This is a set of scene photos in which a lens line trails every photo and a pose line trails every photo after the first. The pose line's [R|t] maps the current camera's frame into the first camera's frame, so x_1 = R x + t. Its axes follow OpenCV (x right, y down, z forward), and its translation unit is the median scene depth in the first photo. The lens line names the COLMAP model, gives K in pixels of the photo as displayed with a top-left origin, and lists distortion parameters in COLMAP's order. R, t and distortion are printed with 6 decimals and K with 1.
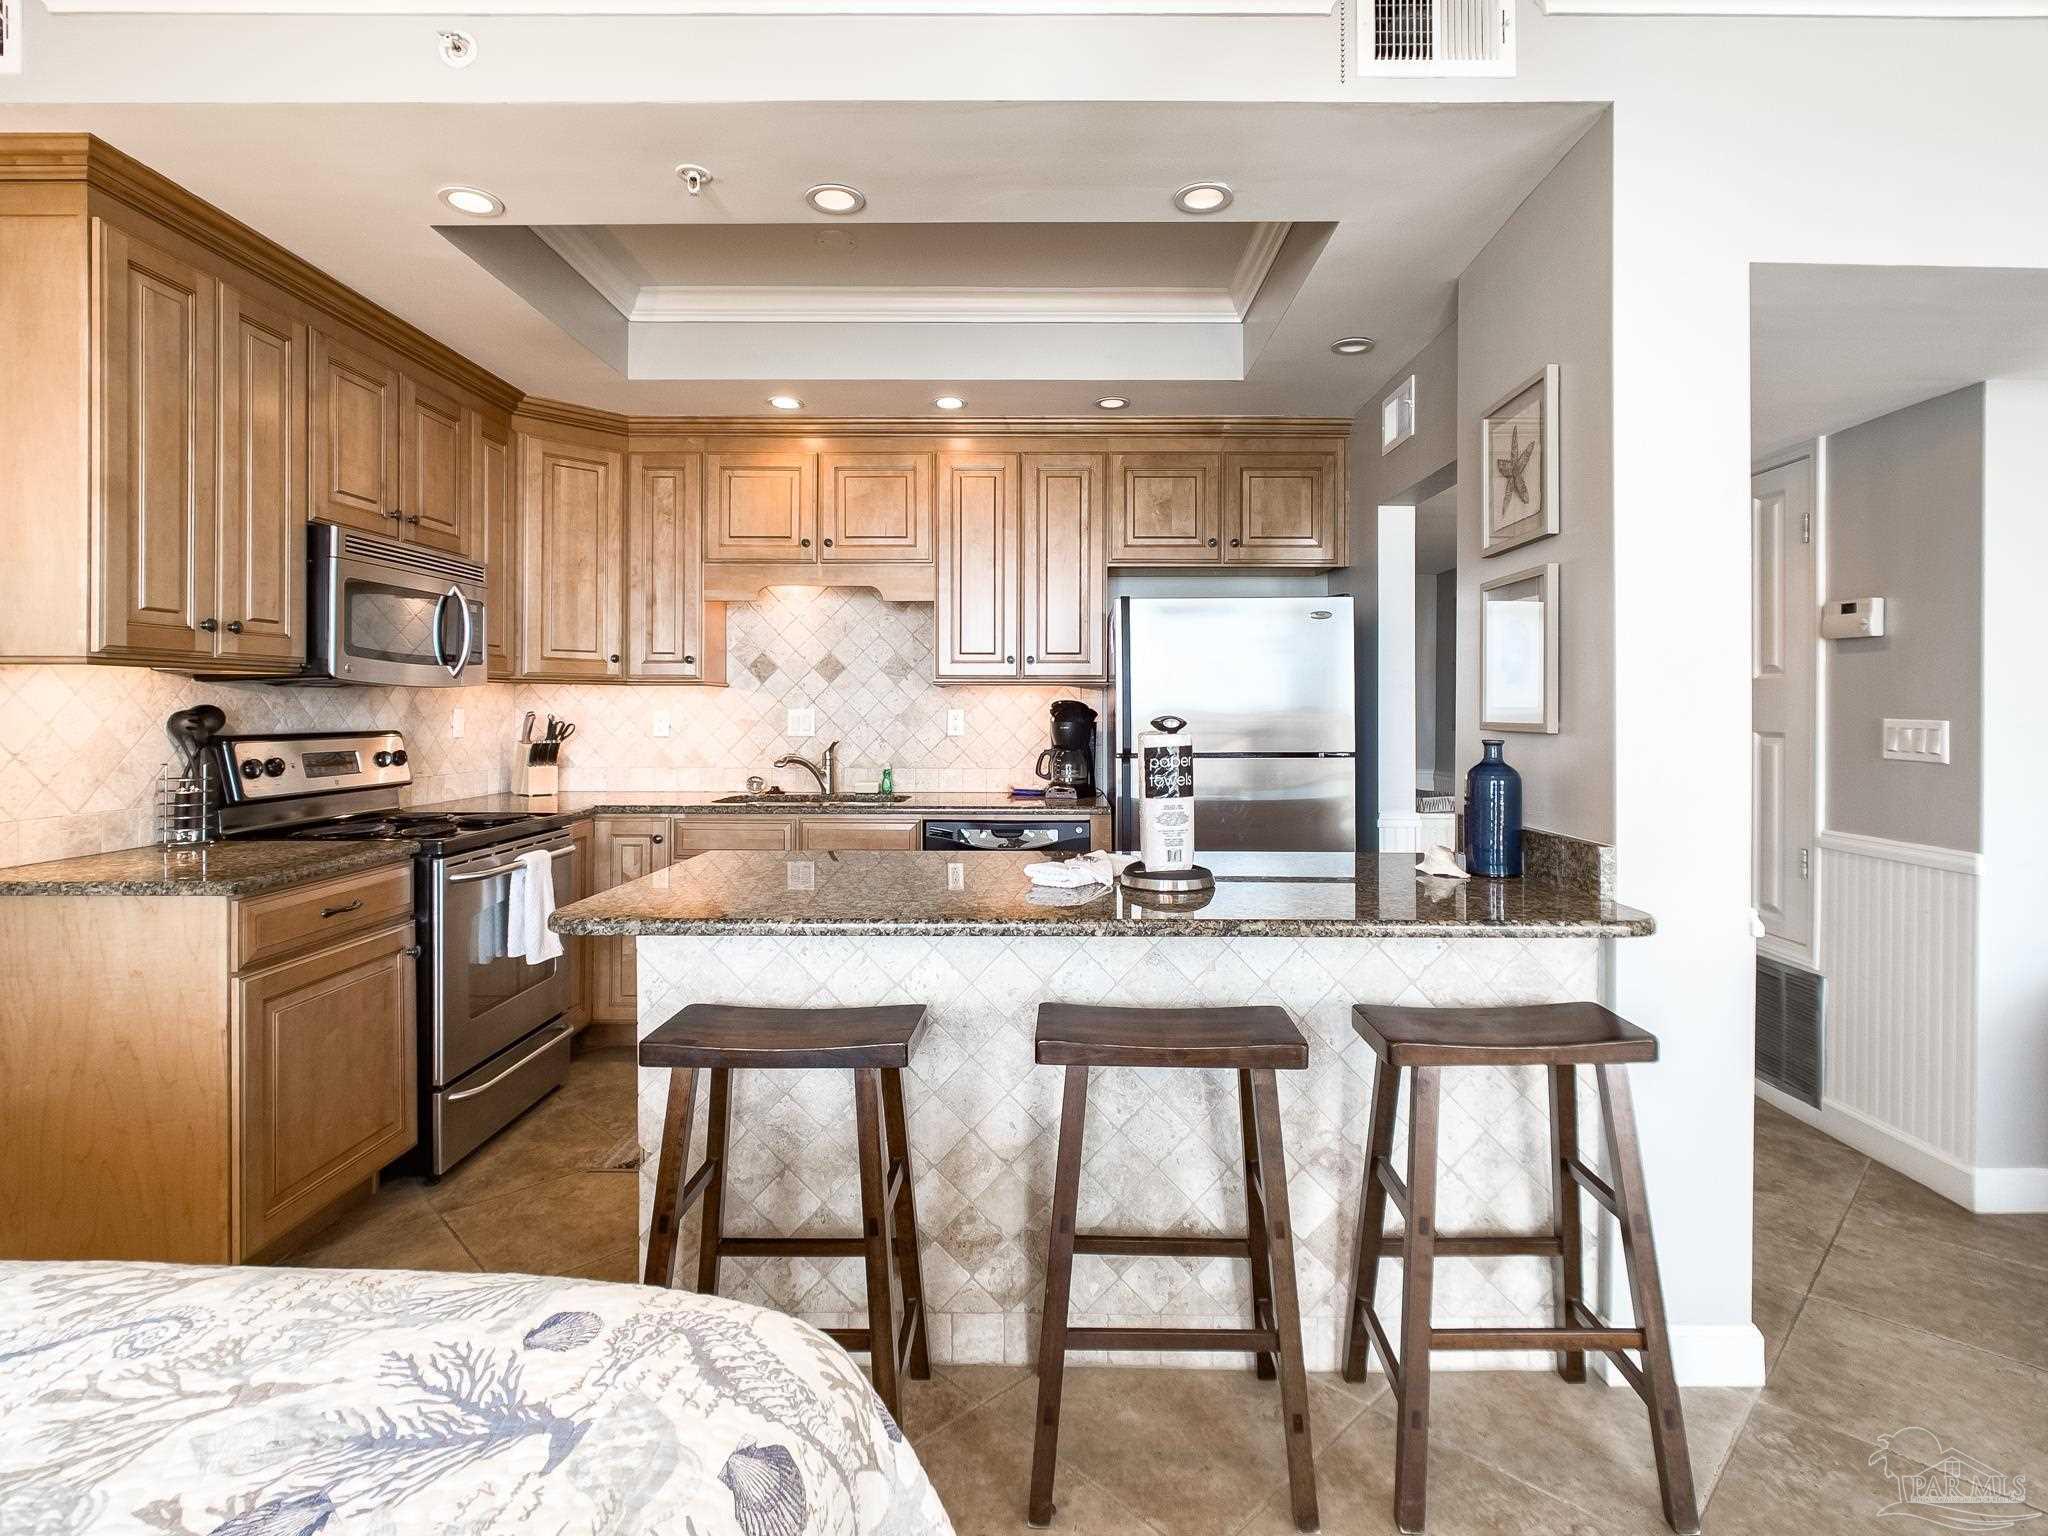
lens RADIAL K [[1531.6, 0, 964.3], [0, 1531.6, 769.2], [0, 0, 1]] dist [0.061642, -0.099398]
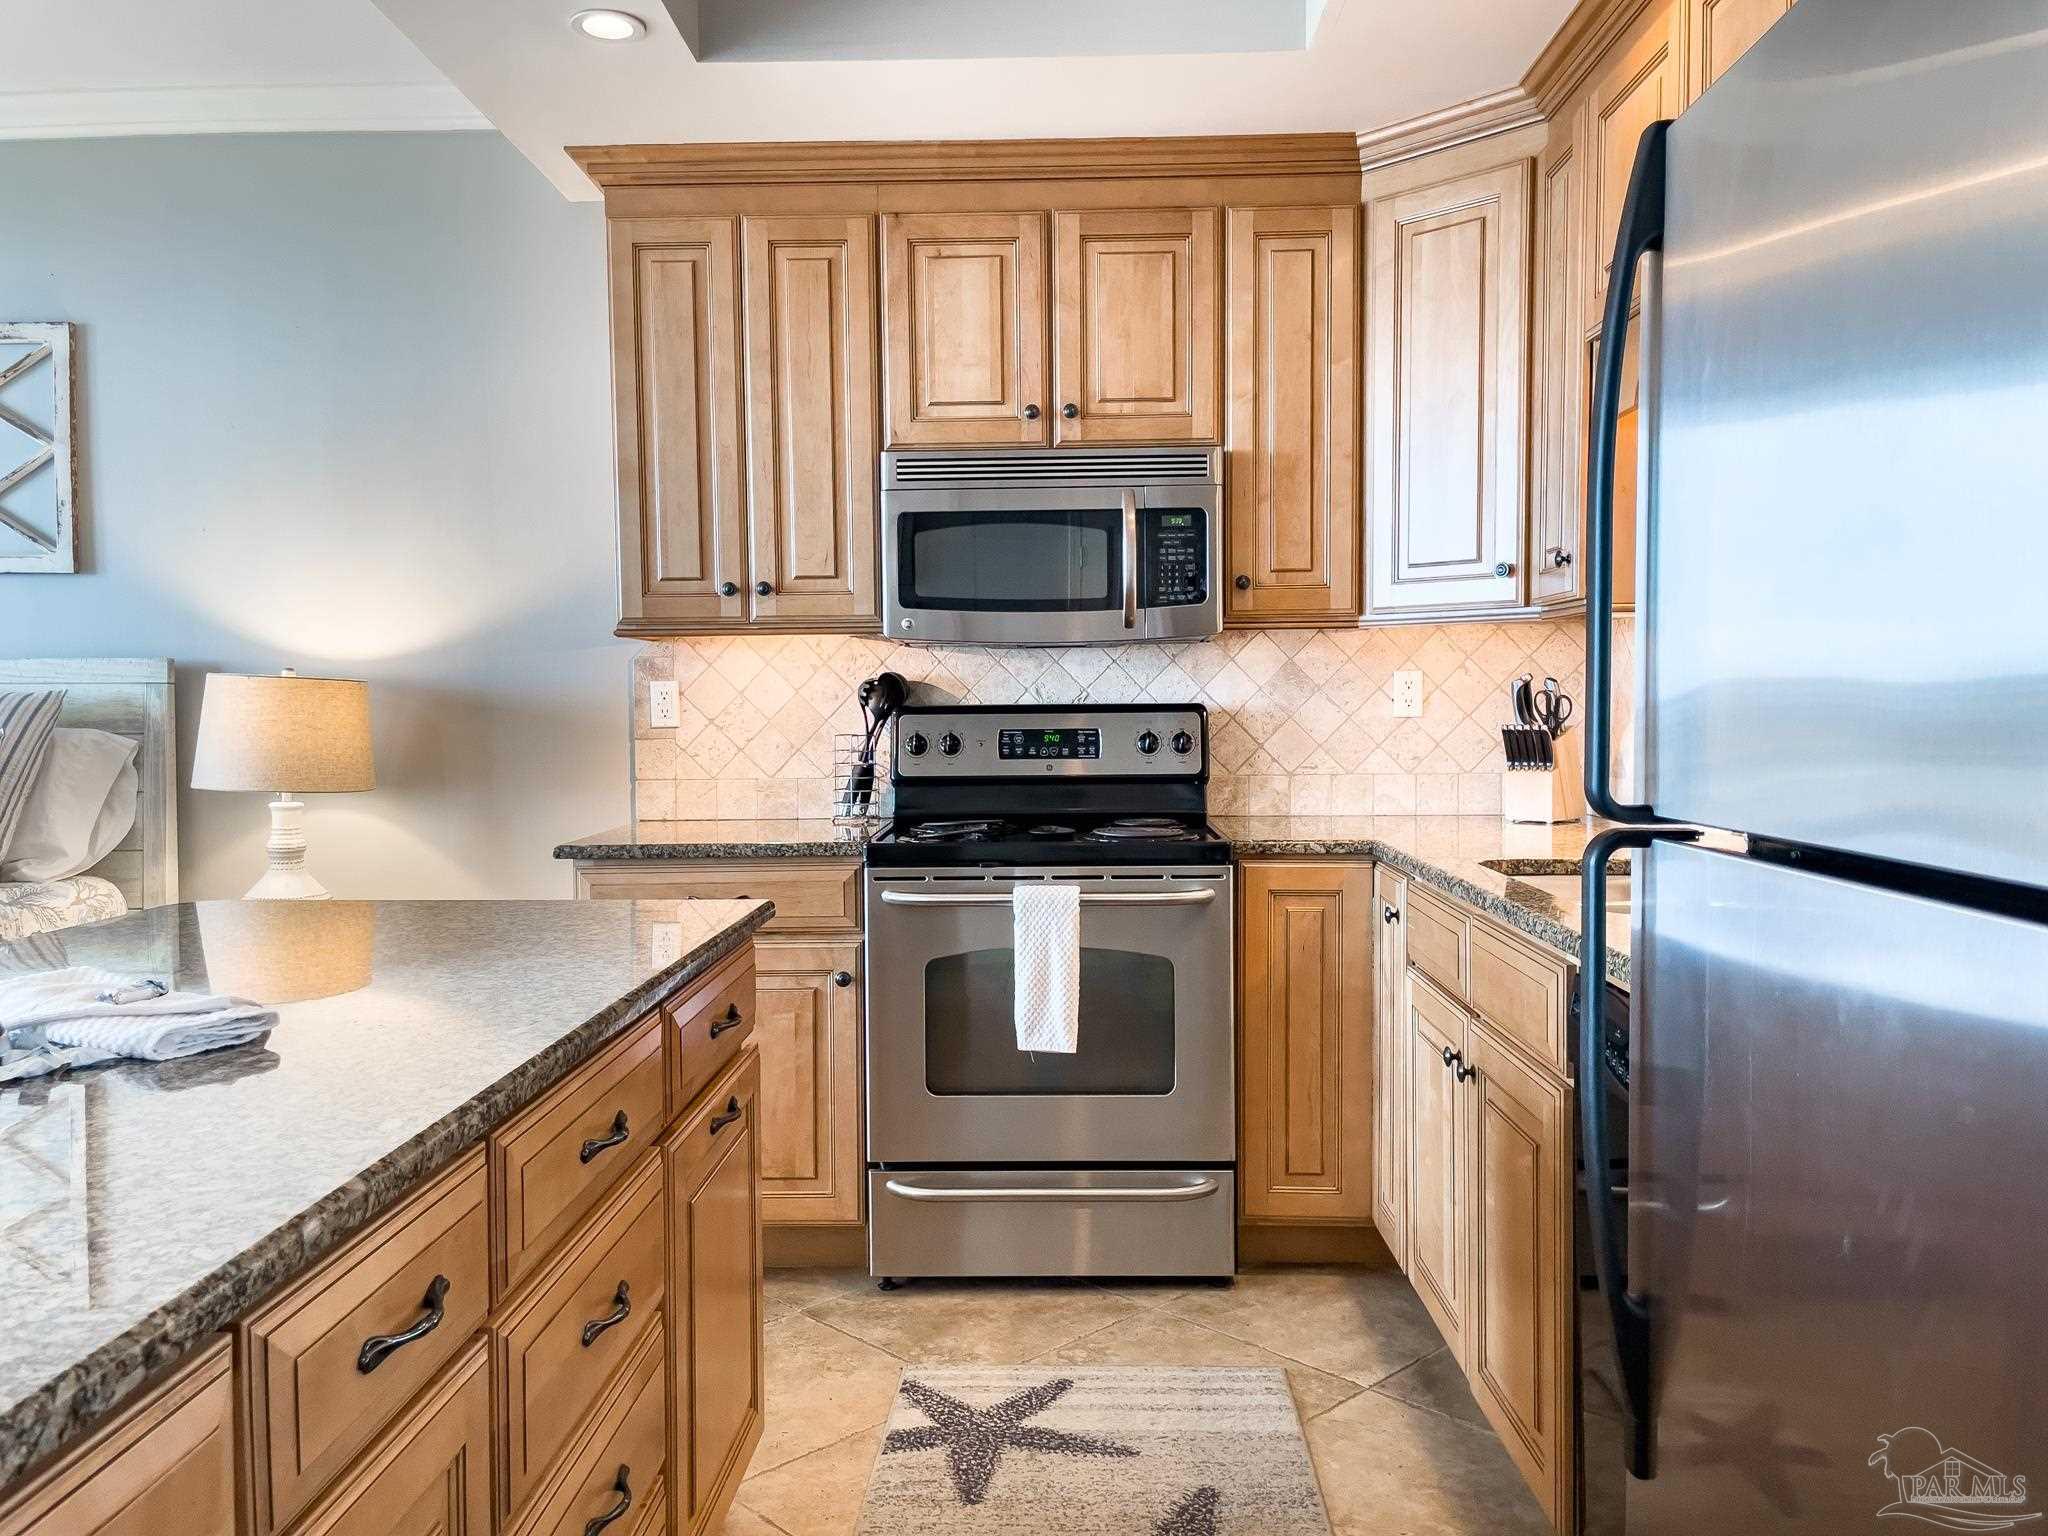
lens RADIAL K [[1531.6, 0, 964.3], [0, 1531.6, 769.2], [0, 0, 1]] dist [0.061642, -0.099398]
pose [[-0.060166, 0.042229, -0.997295, 0.438741], [-0.039094, 0.998238, 0.044628, -0.027744], [0.997423, 0.041673, -0.058410, 1.145757]]
